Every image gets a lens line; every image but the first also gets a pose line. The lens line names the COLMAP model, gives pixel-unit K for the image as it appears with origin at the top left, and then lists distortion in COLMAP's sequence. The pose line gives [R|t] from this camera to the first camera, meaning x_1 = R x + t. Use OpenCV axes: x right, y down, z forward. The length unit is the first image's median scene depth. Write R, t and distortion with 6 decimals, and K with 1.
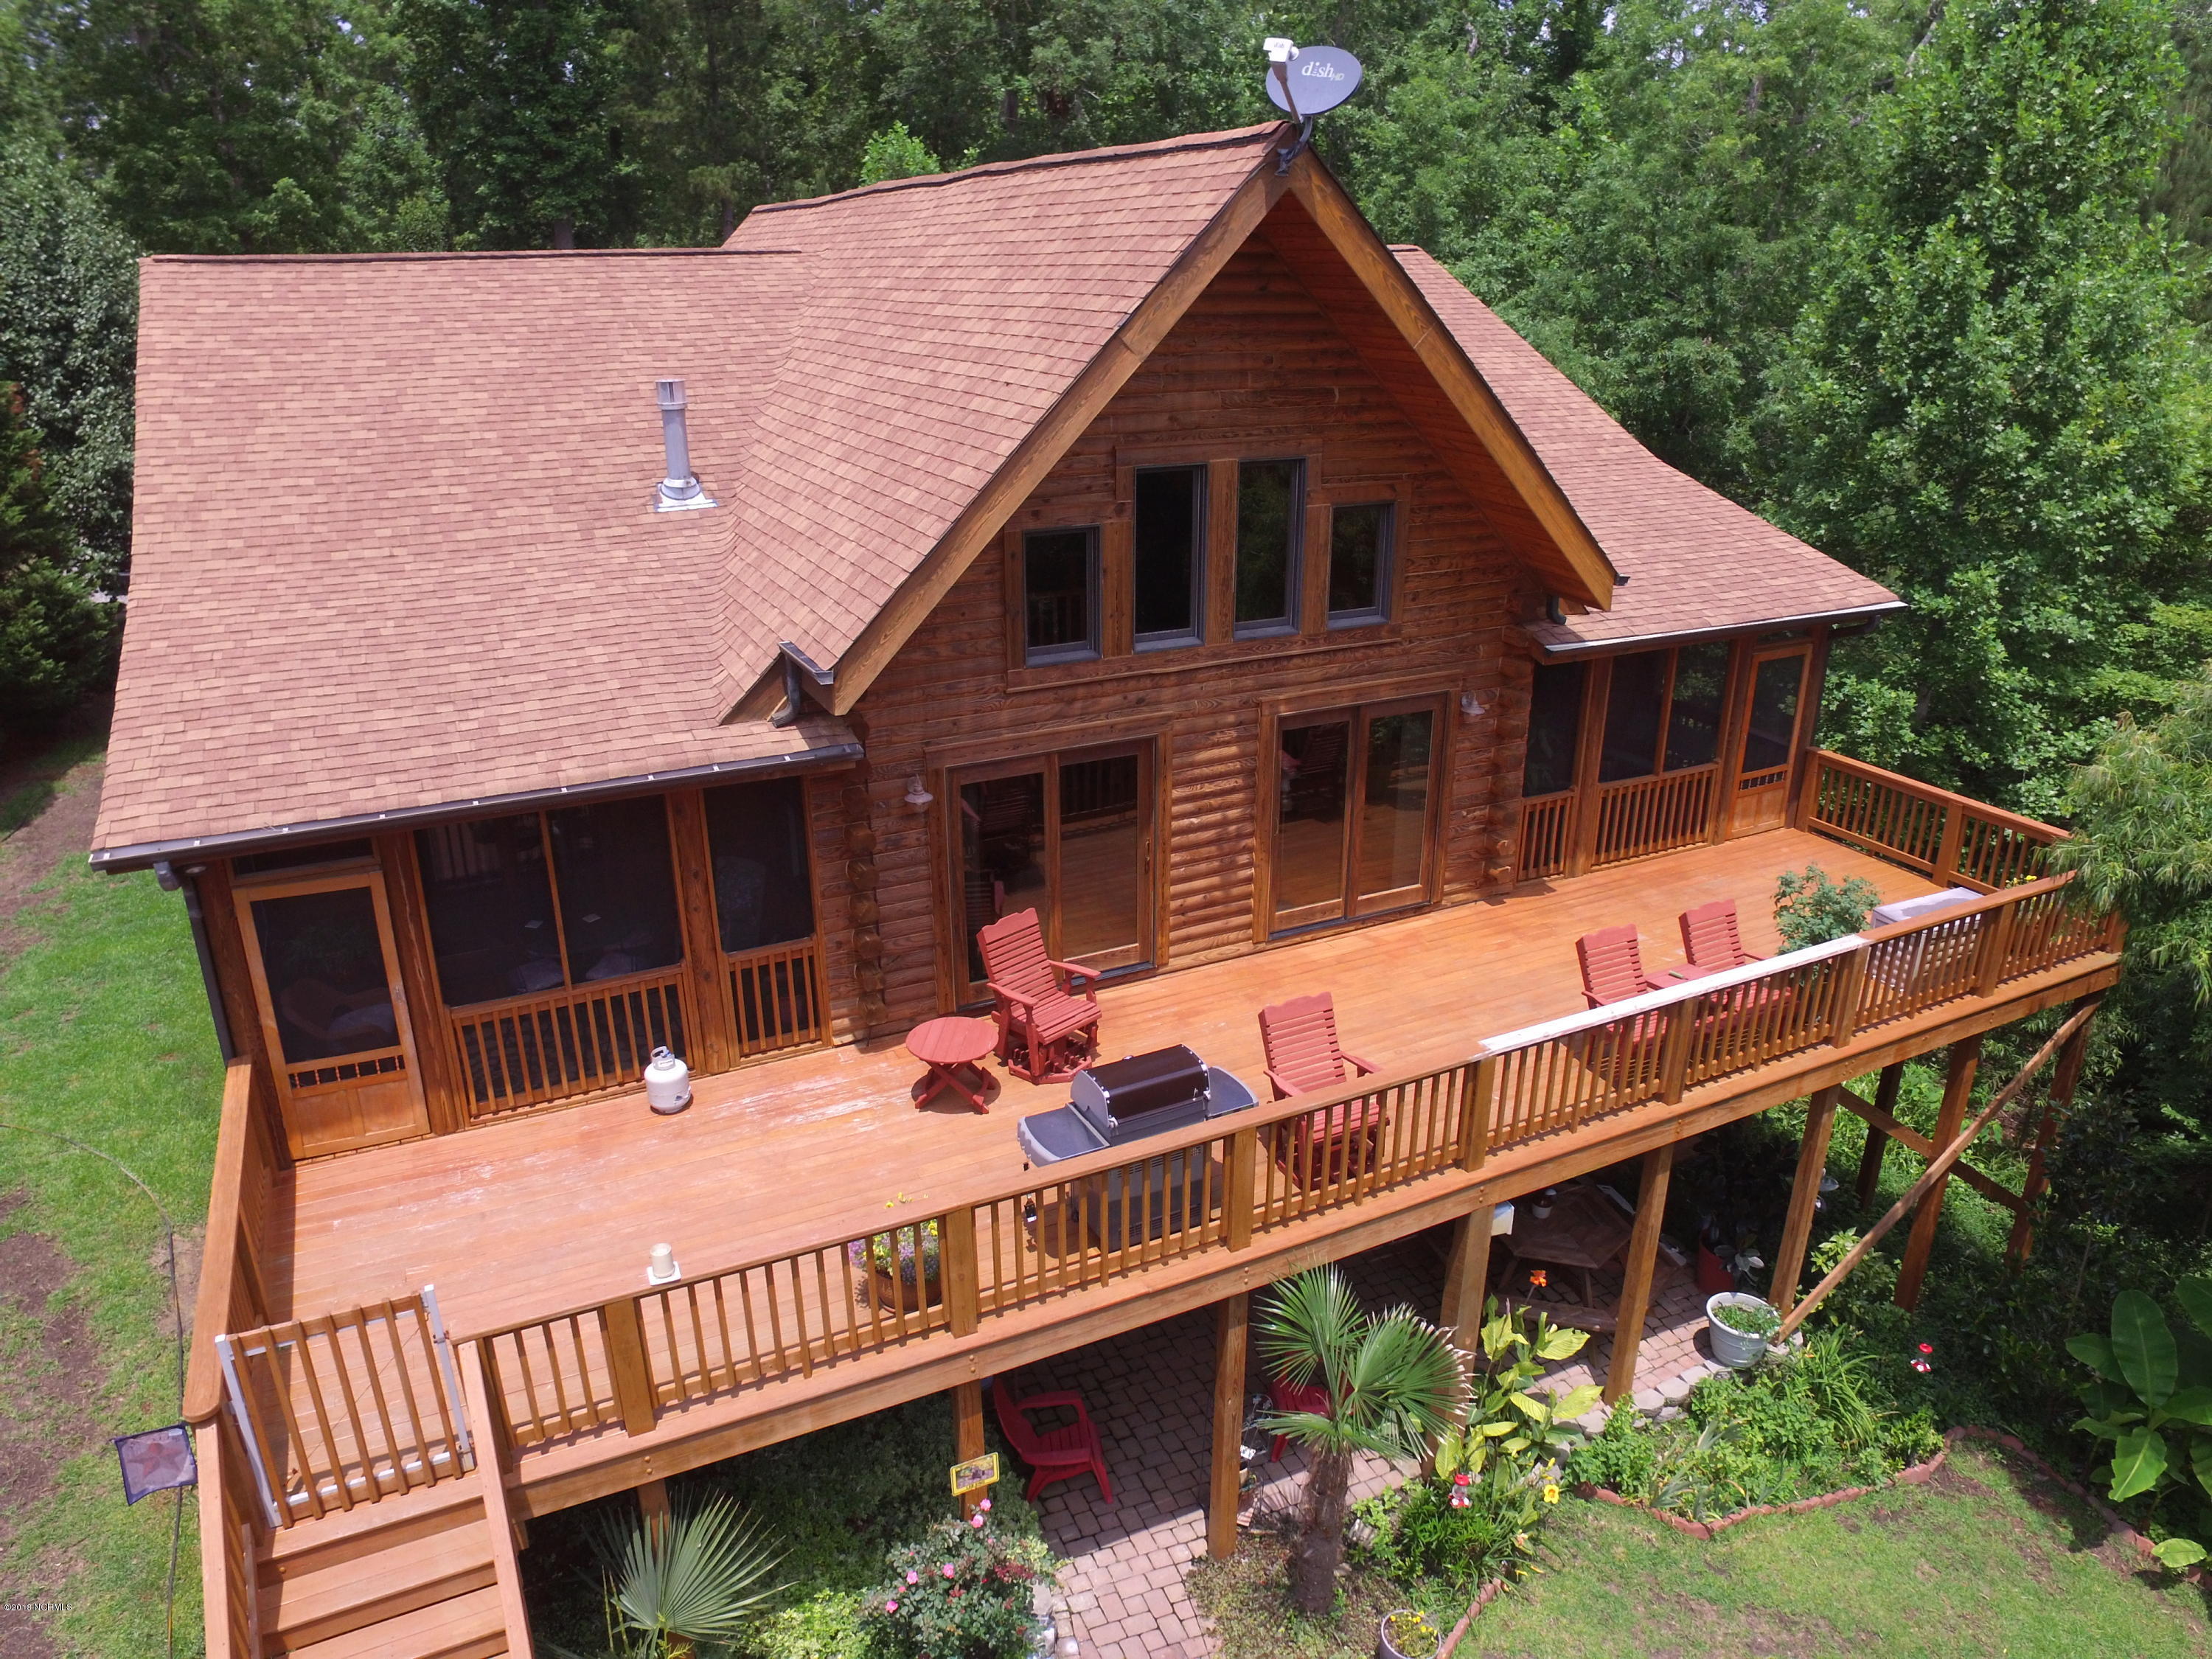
lens RADIAL K [[1488.3, 0, 1106.8], [0, 1488.3, 830.3], [0, 0, 1]] dist [-0.122177, 0.088493]
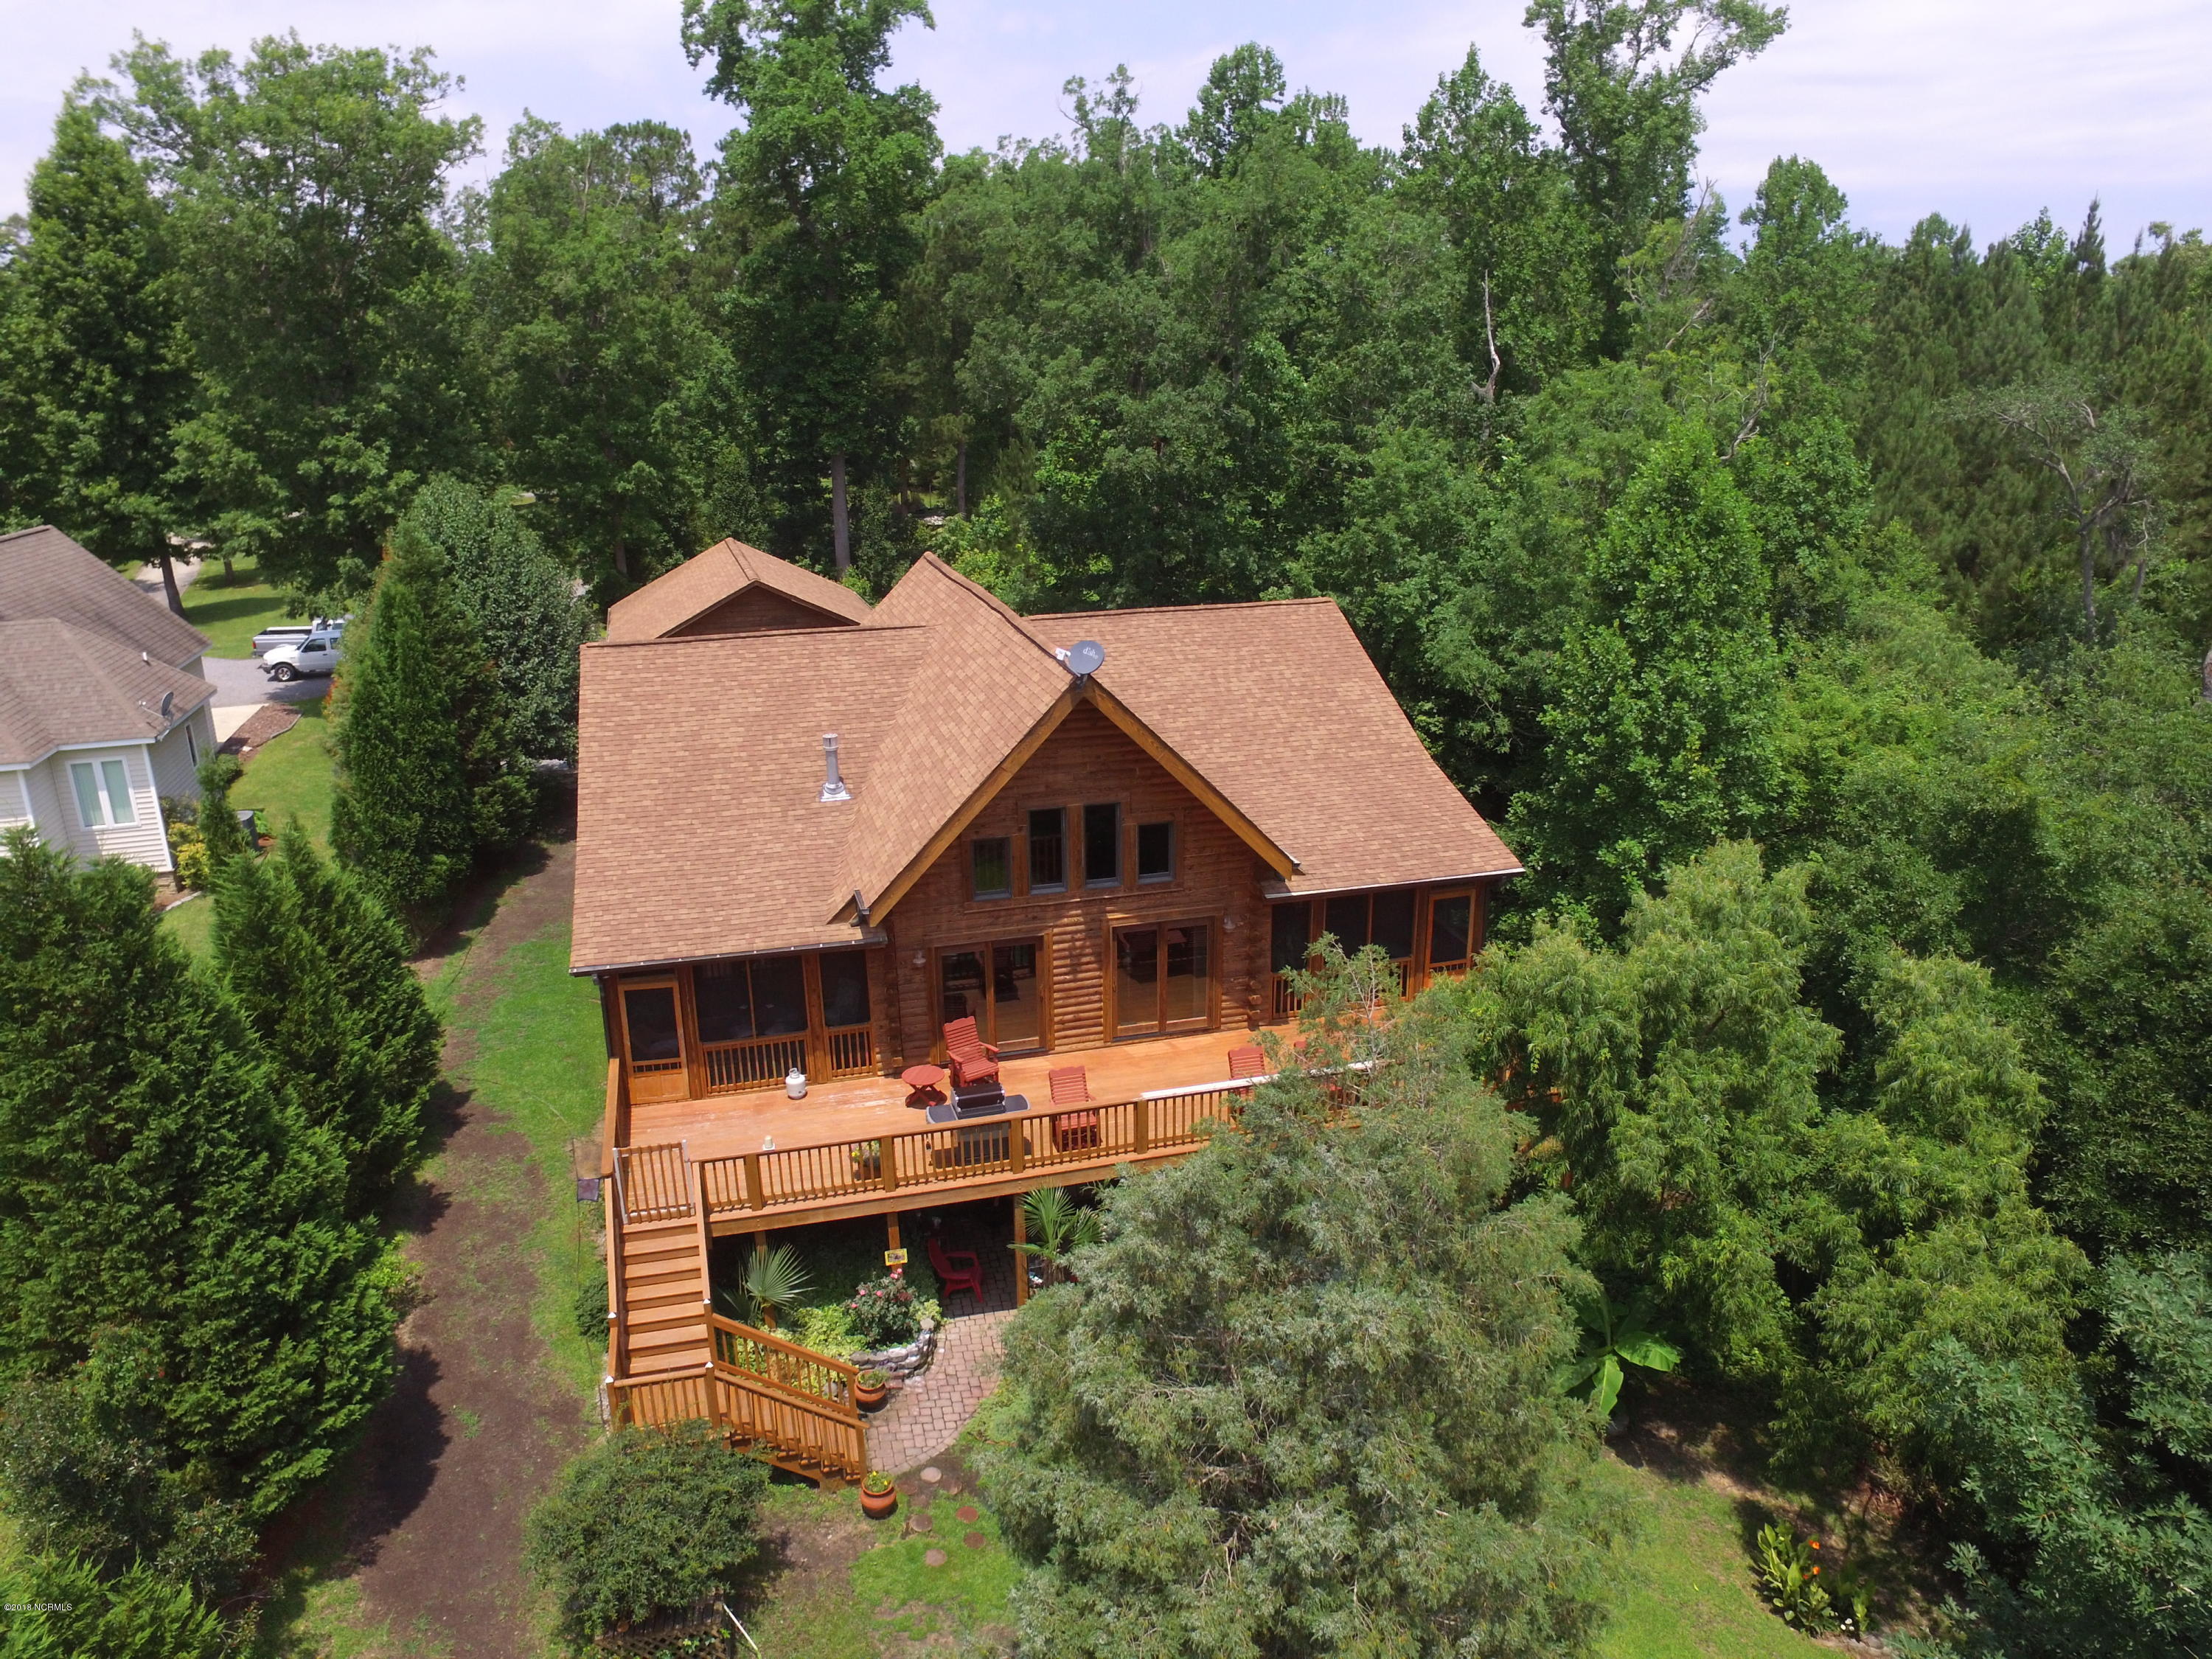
lens RADIAL K [[1488.3, 0, 1105.4], [0, 1488.3, 831.6], [0, 0, 1]] dist [-0.122177, 0.088493]
pose [[0.982666, 0.048128, -0.179029, 0.506293], [-0.058599, 0.996838, -0.053664, -0.107481], [0.175880, 0.063224, 0.982379, -1.051382]]
